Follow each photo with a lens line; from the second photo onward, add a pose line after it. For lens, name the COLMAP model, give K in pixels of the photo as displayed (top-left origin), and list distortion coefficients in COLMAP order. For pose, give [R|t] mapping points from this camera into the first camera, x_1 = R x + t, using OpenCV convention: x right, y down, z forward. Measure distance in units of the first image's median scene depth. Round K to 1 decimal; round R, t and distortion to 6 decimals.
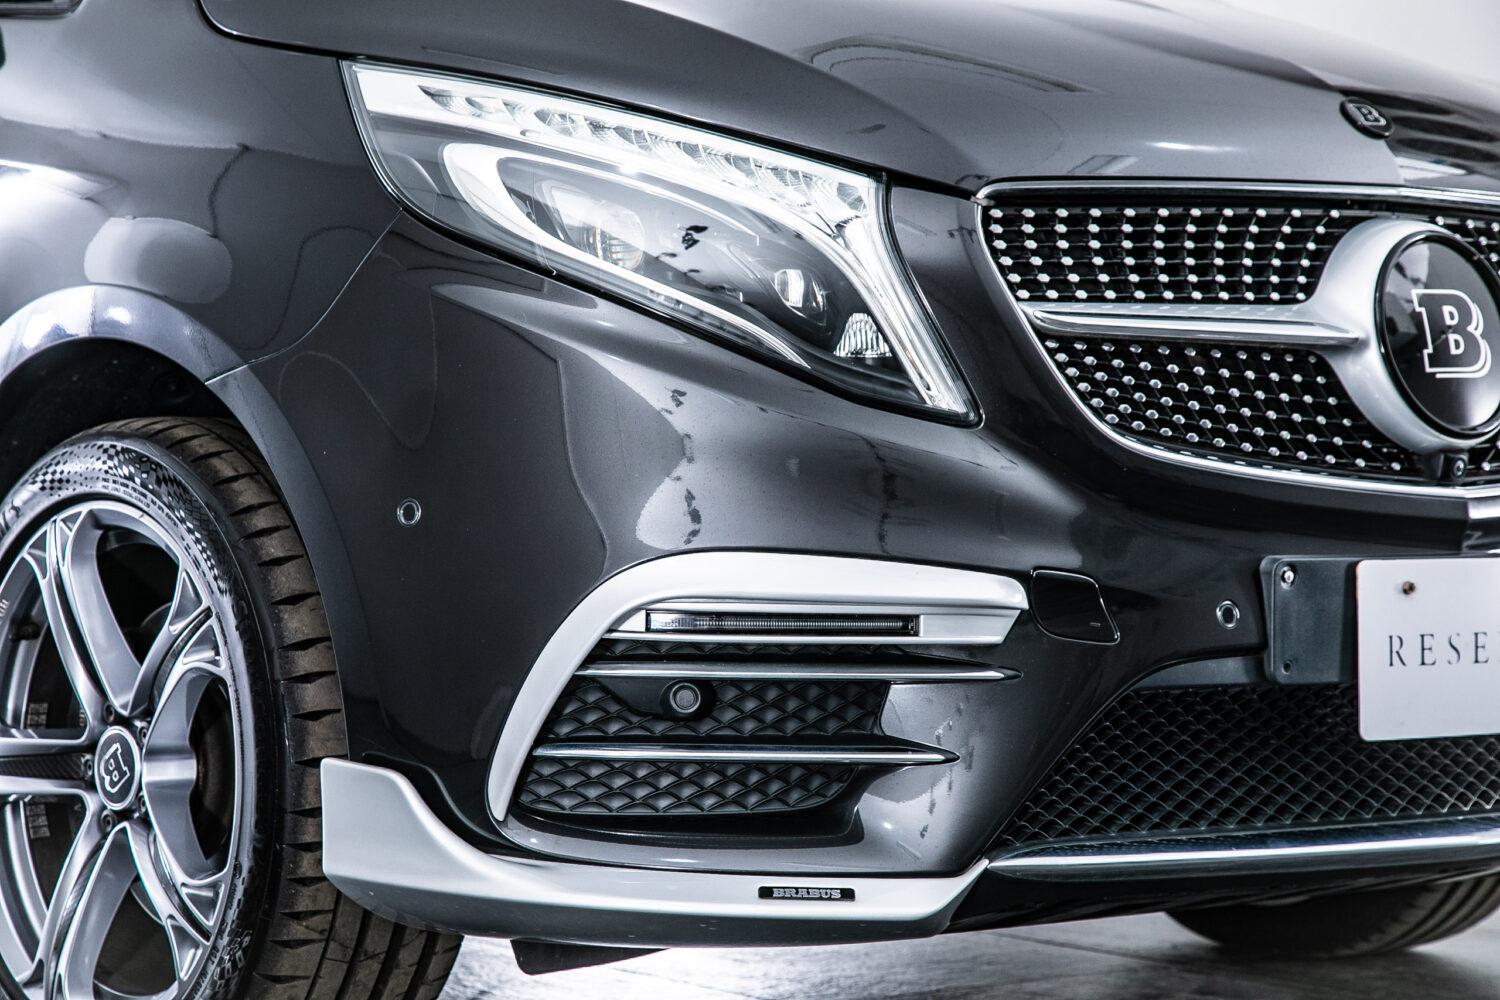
lens RADIAL K [[3463.0, 0, 750.0], [0, 3463.0, 500.0], [0, 0, 1]] dist [0.425693, -0.142739]
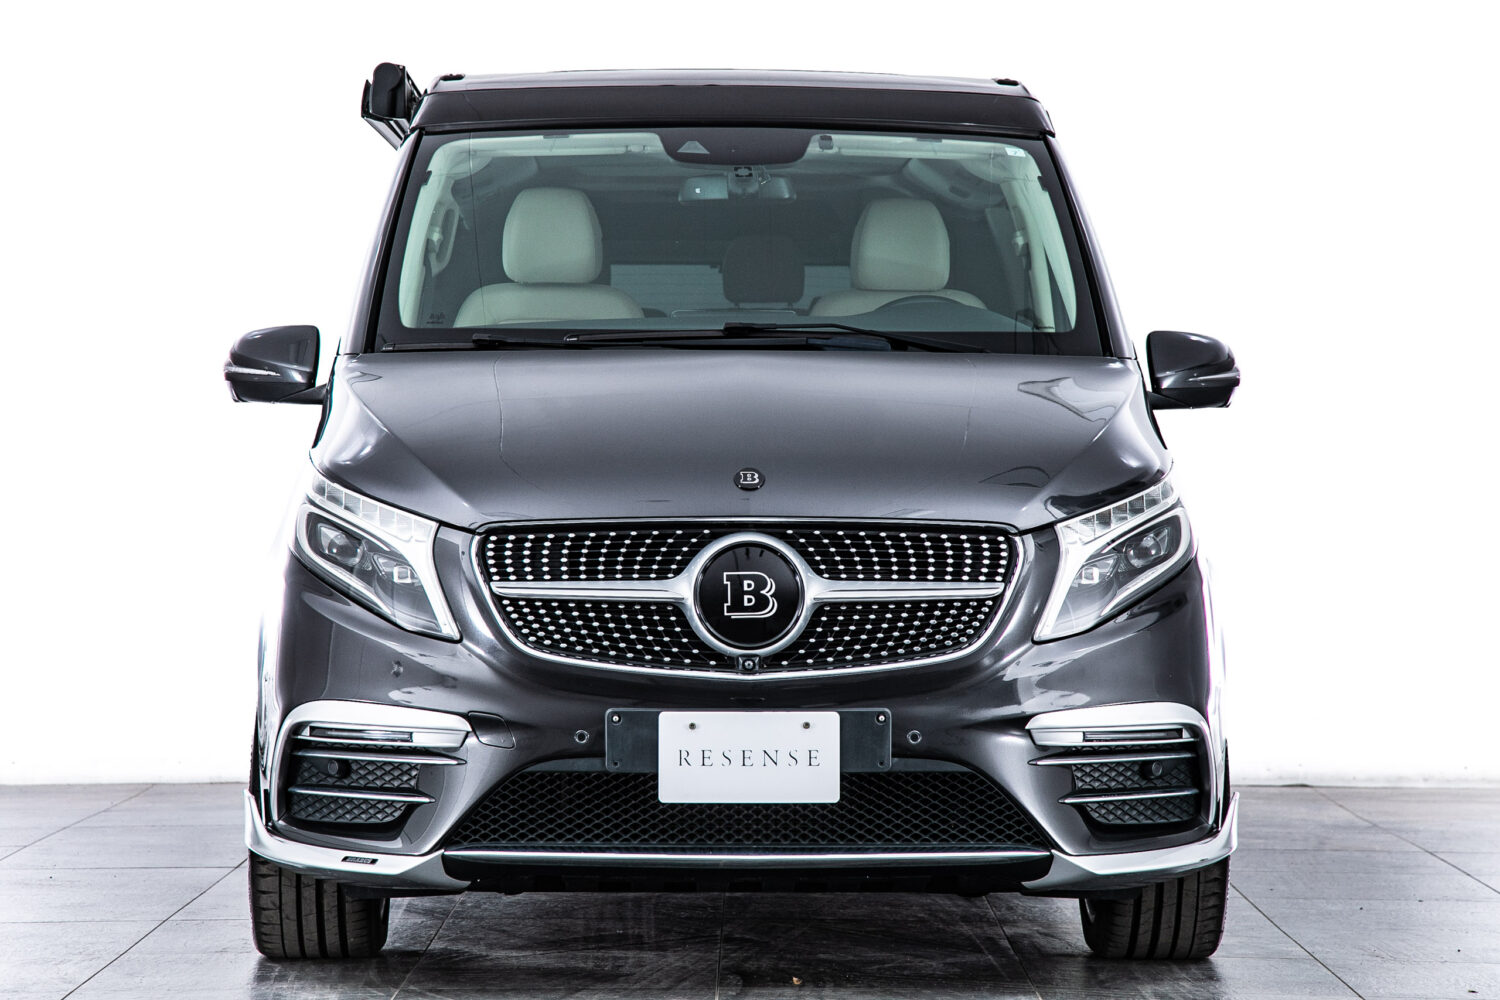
lens RADIAL K [[4225.6, 0, 750.0], [0, 4225.6, 500.0], [0, 0, 1]] dist [0.566634, -0.160625]
pose [[0.780554, 0.002852, -0.625082, 1.726511], [-0.006852, 0.999969, -0.003993, -0.094198], [0.625051, 0.007400, 0.780549, -0.848780]]
